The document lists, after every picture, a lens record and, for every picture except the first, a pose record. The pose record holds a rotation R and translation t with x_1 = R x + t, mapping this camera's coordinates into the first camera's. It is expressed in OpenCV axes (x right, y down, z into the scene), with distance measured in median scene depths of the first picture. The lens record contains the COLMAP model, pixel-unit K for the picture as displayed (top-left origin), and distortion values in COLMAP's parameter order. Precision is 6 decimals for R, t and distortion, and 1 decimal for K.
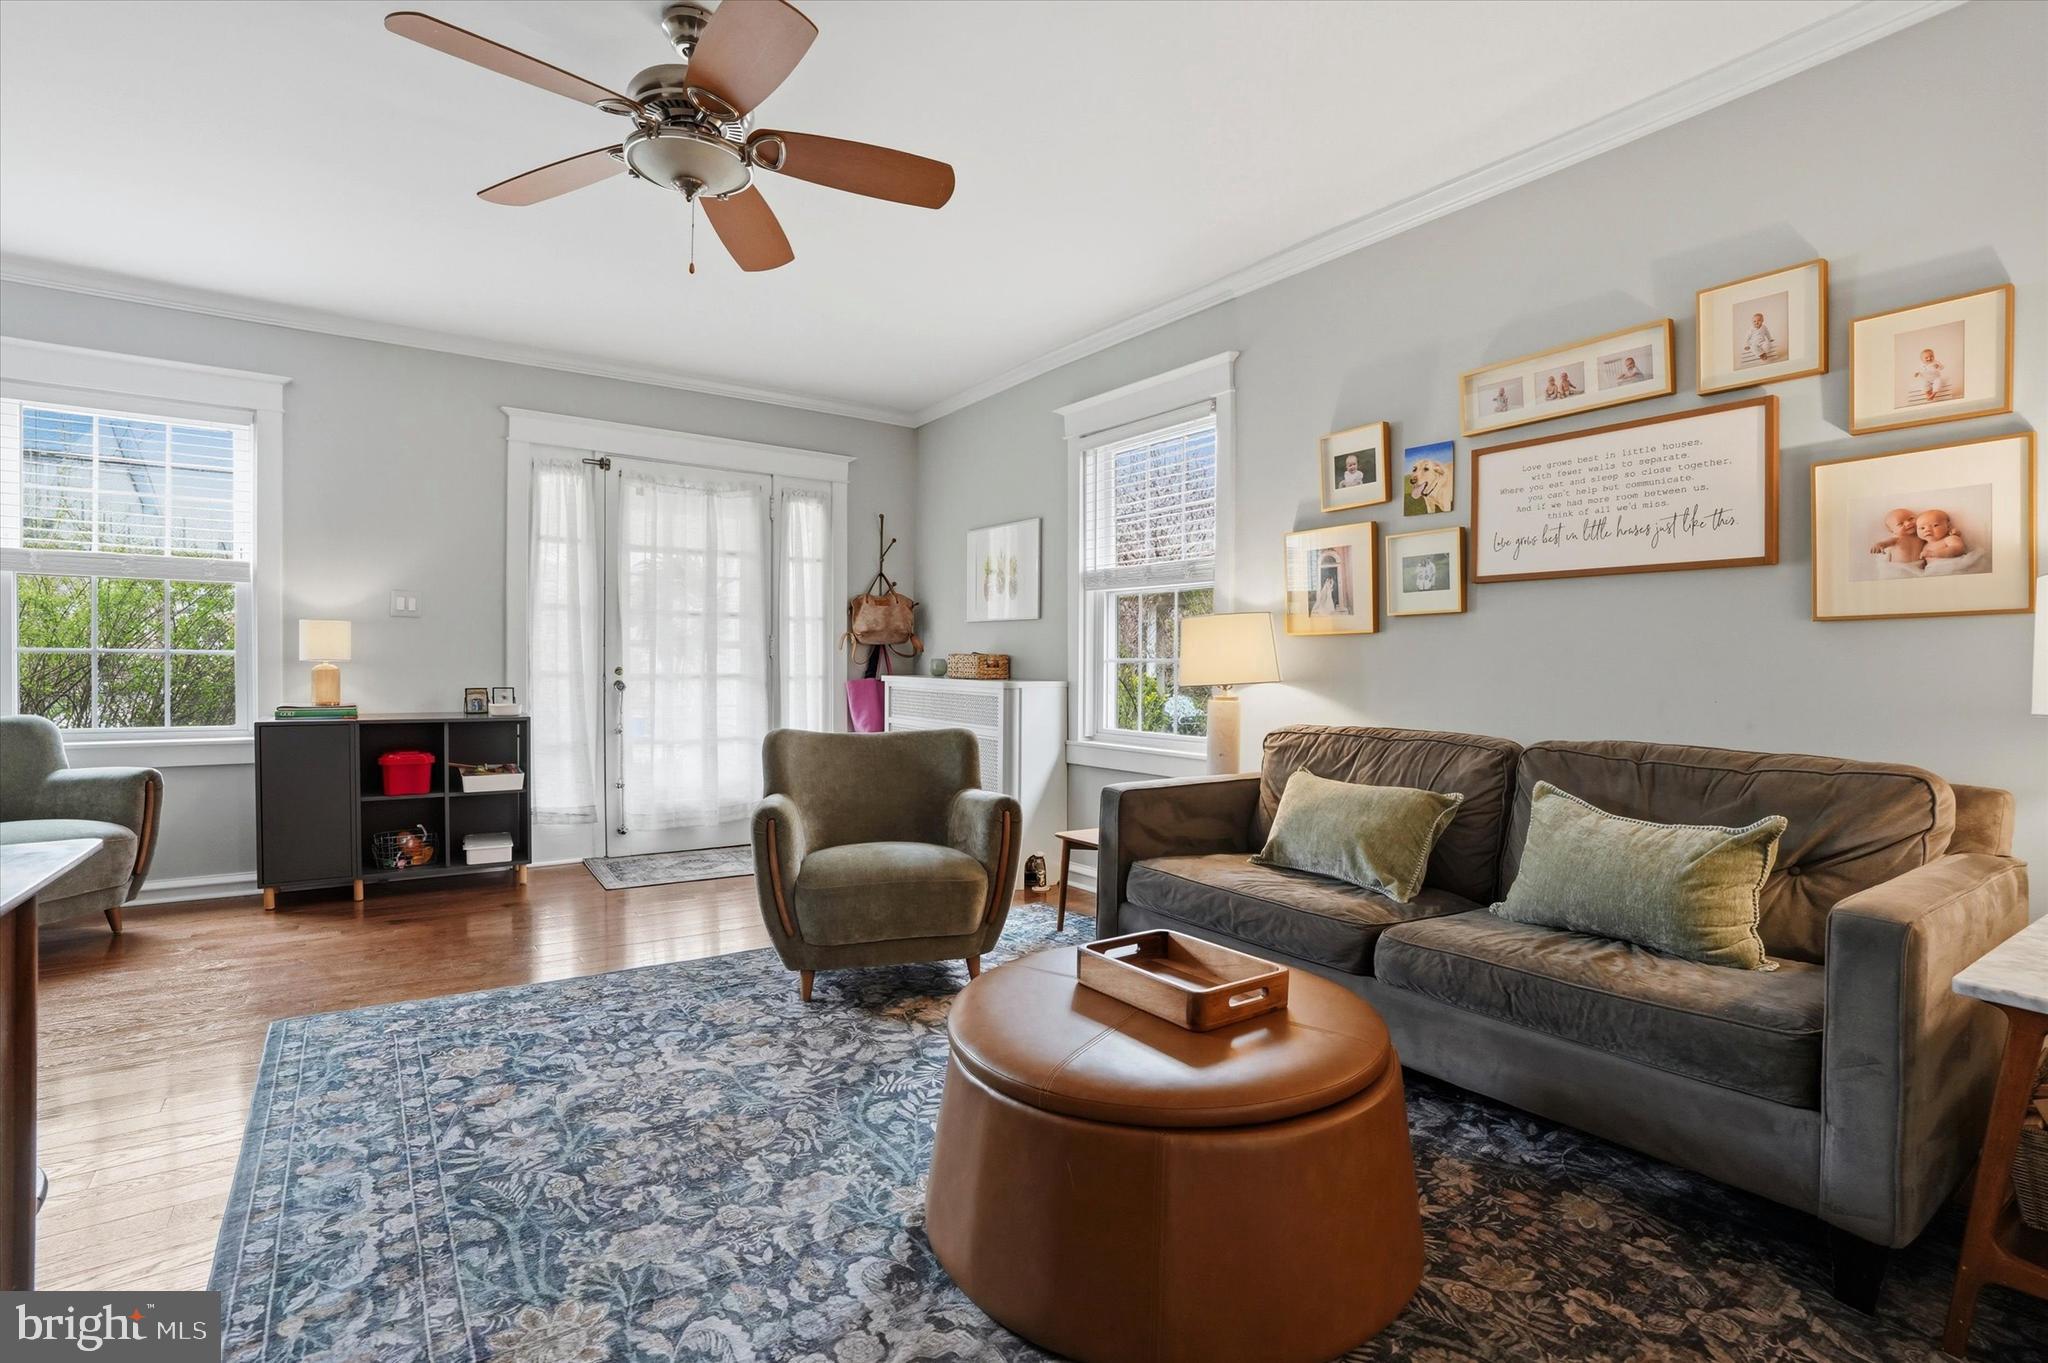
lens RADIAL K [[952.3, 0, 1036.4], [0, 952.3, 681.7], [0, 0, 1]] dist [-0.054804, 0.014115]
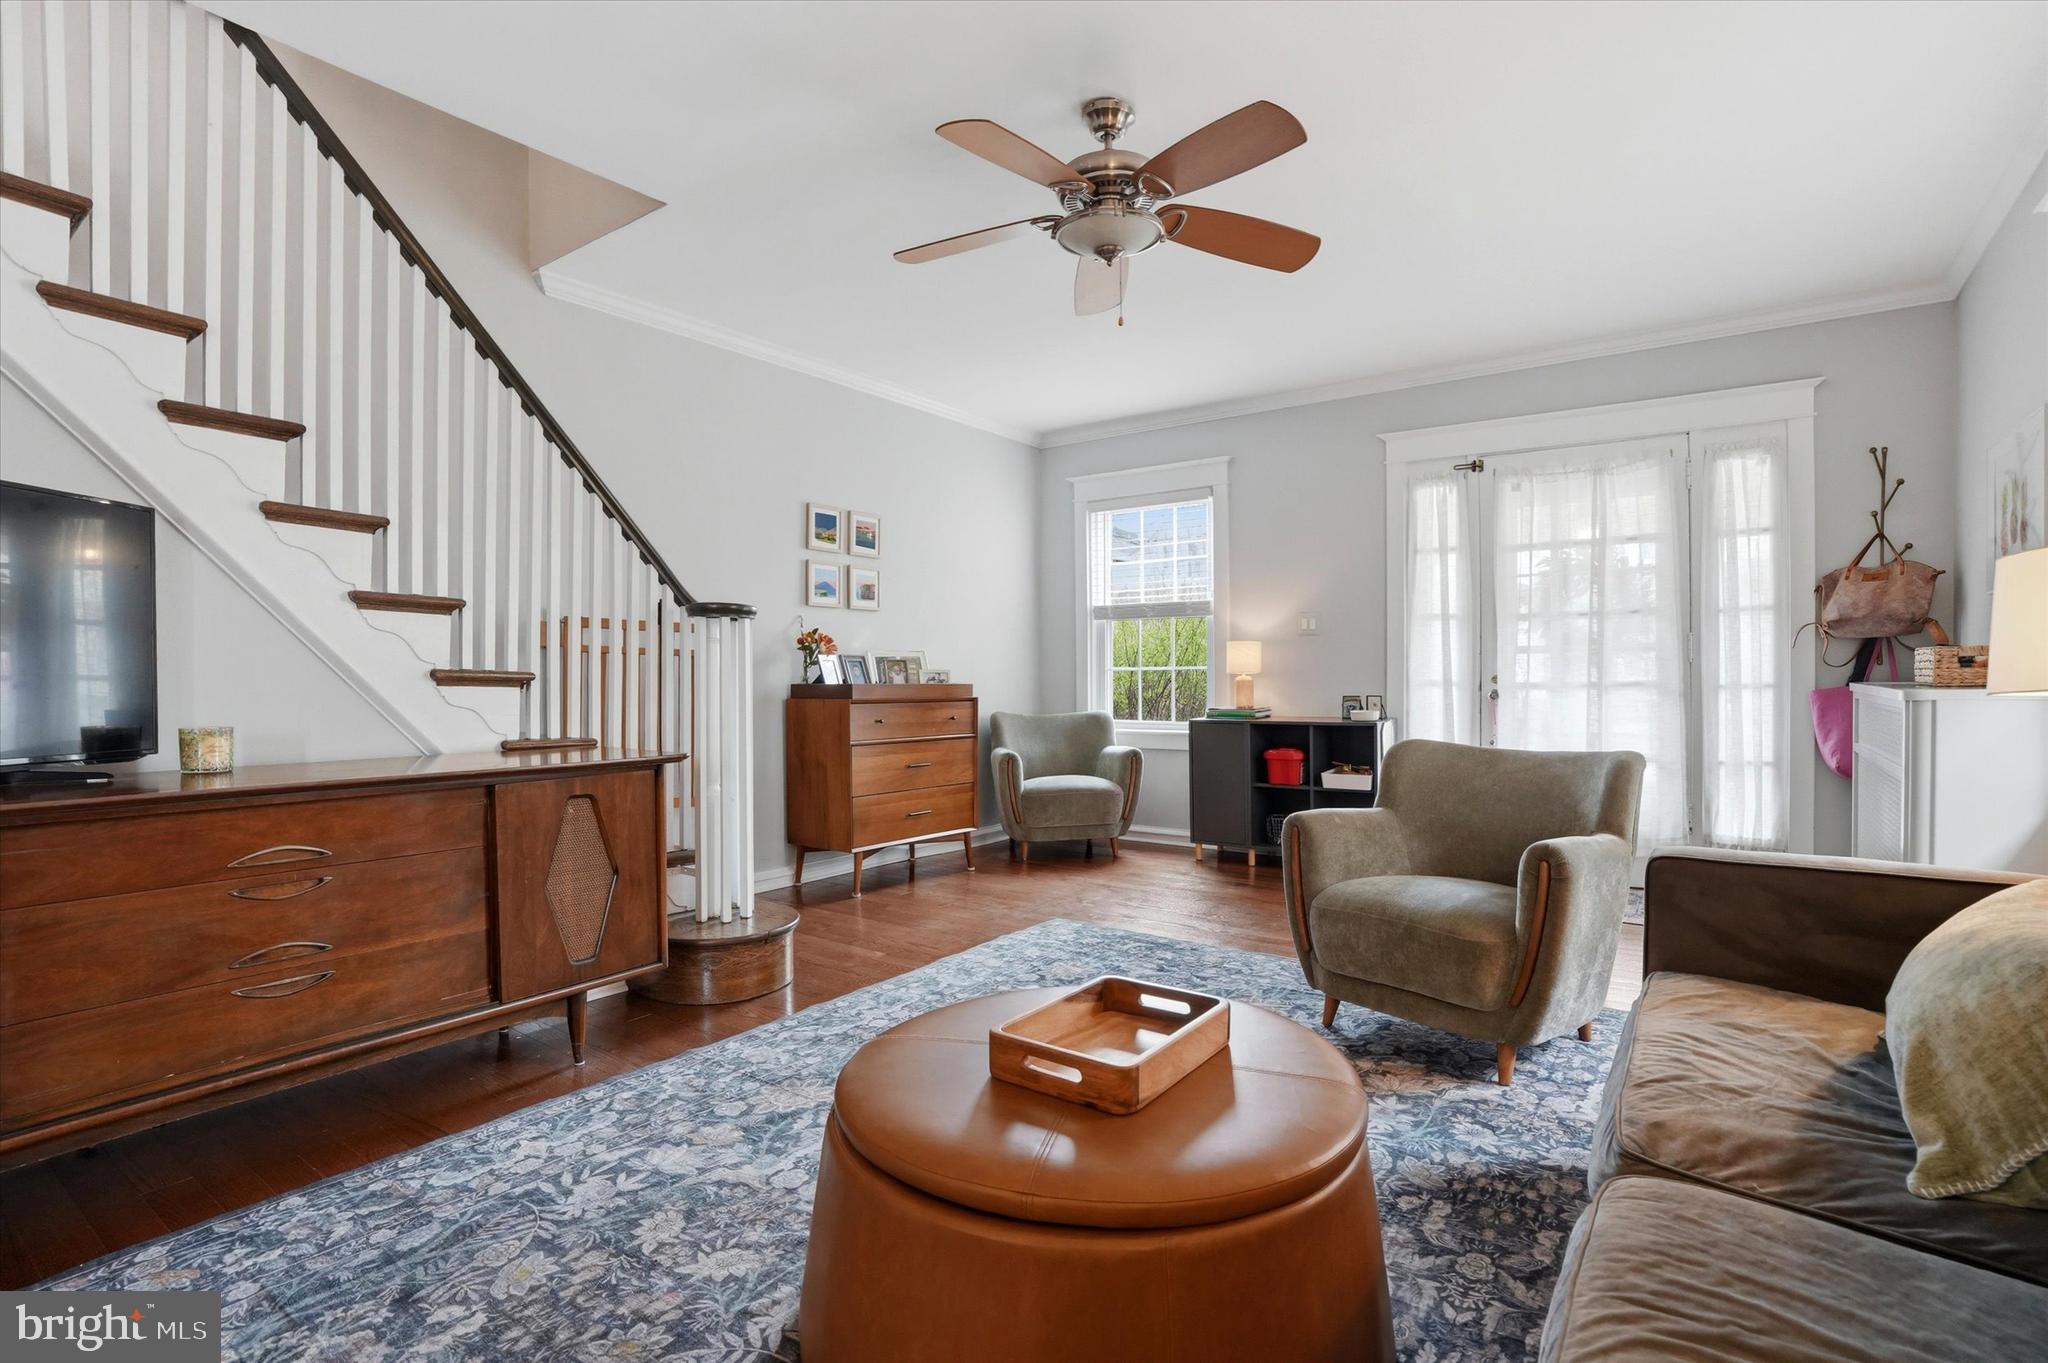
lens RADIAL K [[988.0, 0, 1023.1], [0, 988.0, 686.6], [0, 0, 1]] dist [-0.046738, -0.000390]
pose [[0.317076, -0.004151, -0.948391, 0.615630], [-0.005623, 0.999965, -0.006257, 0.008686], [0.948383, 0.007316, 0.317042, 0.422174]]
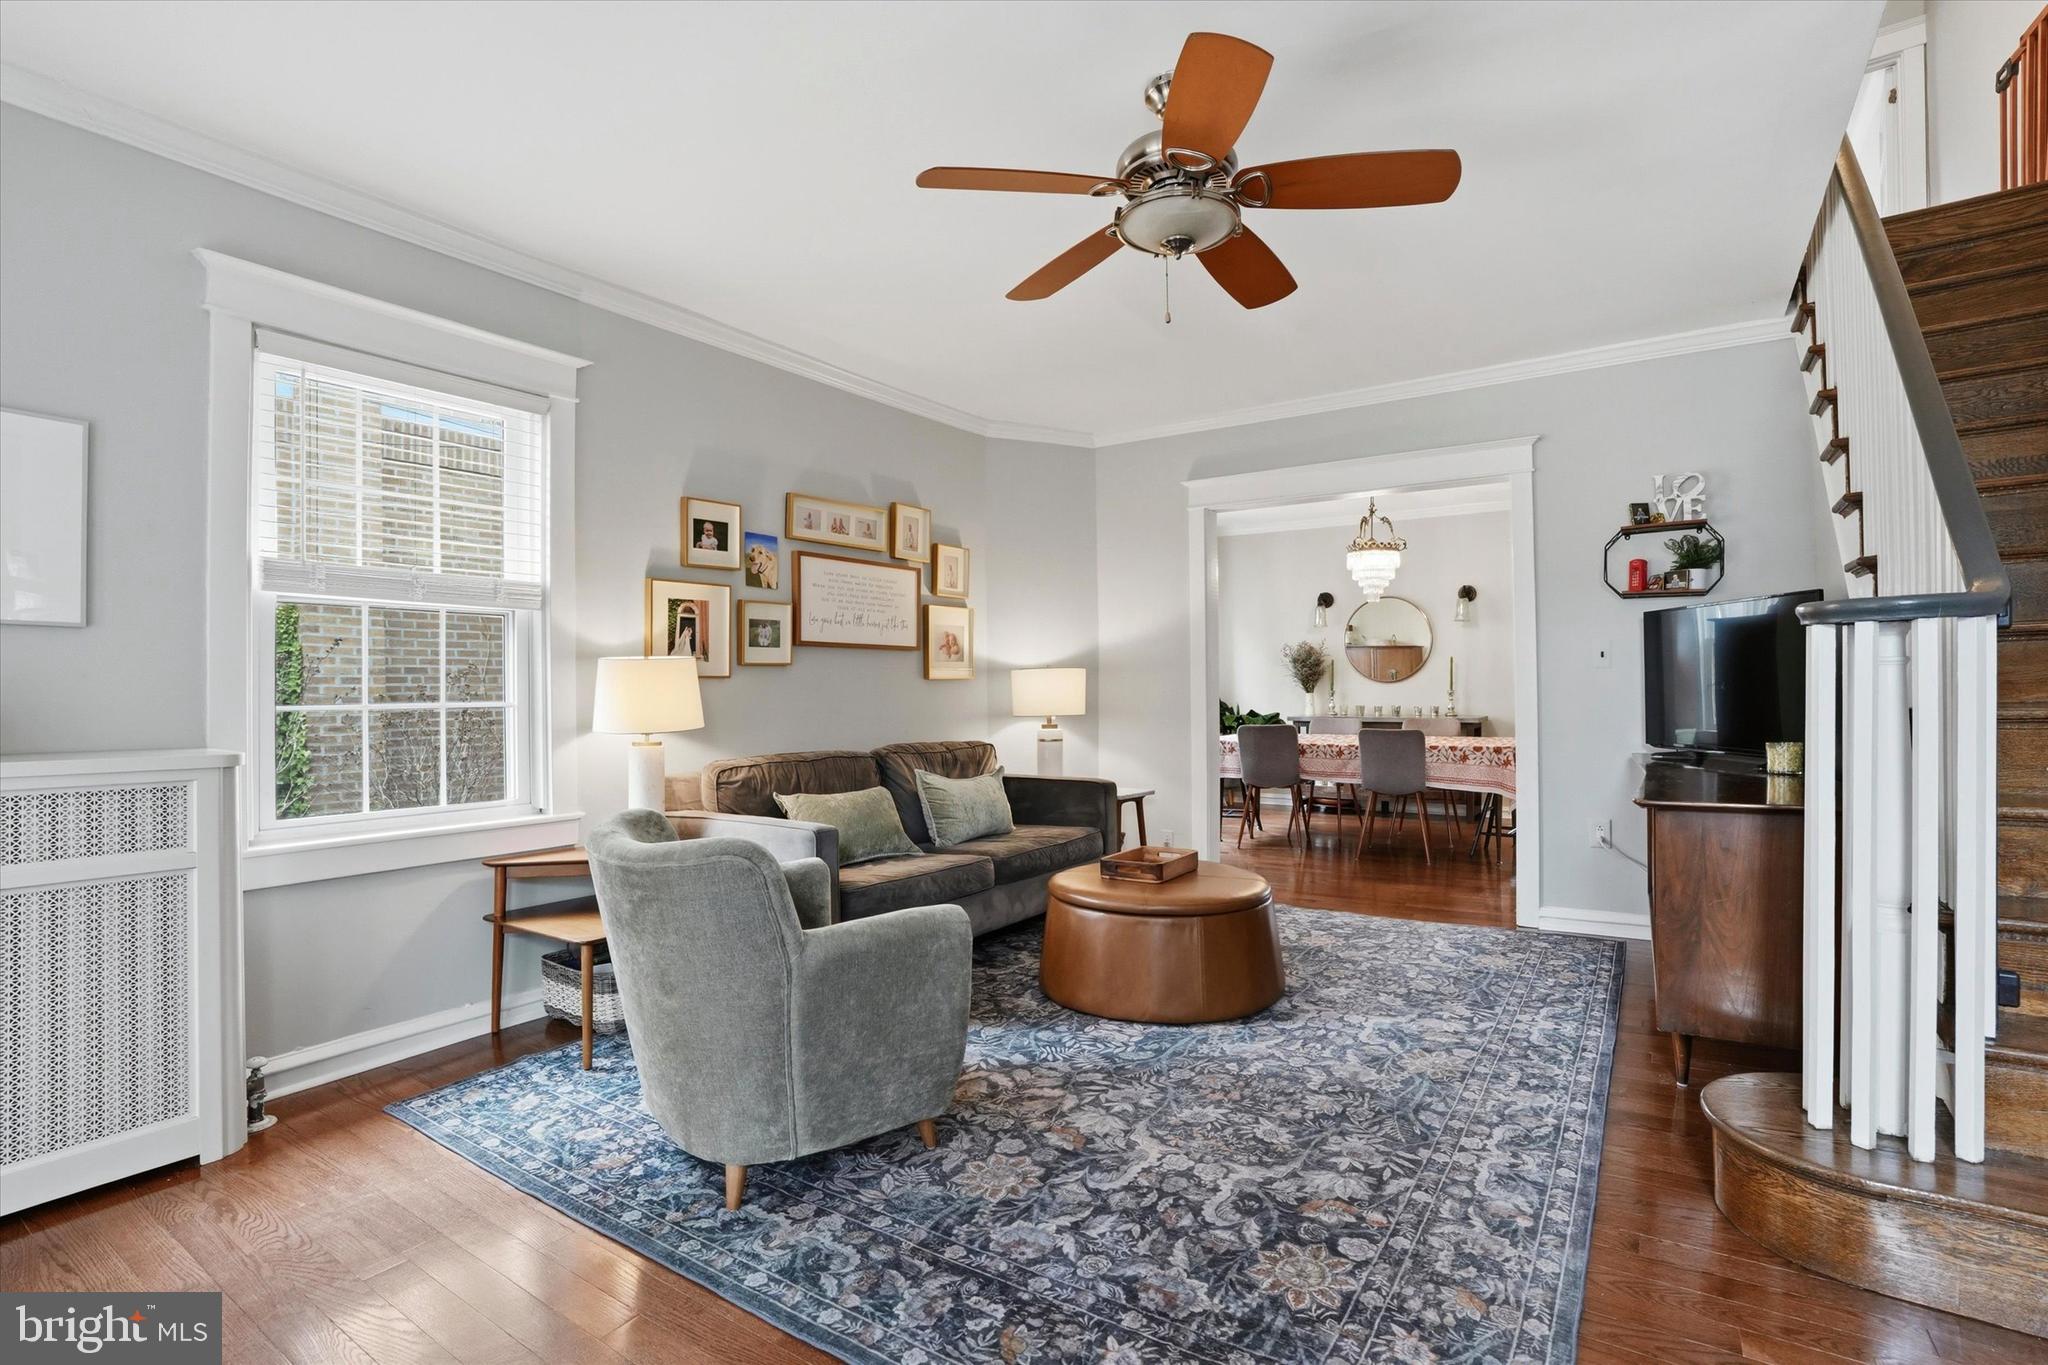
lens RADIAL K [[952.3, 0, 1018.3], [0, 952.3, 692.8], [0, 0, 1]] dist [-0.054804, 0.014115]
pose [[-0.334242, -0.008618, 0.942448, -1.052845], [0.018194, 0.999713, 0.015594, -0.052775], [-0.942312, 0.022359, -0.333989, 1.245369]]
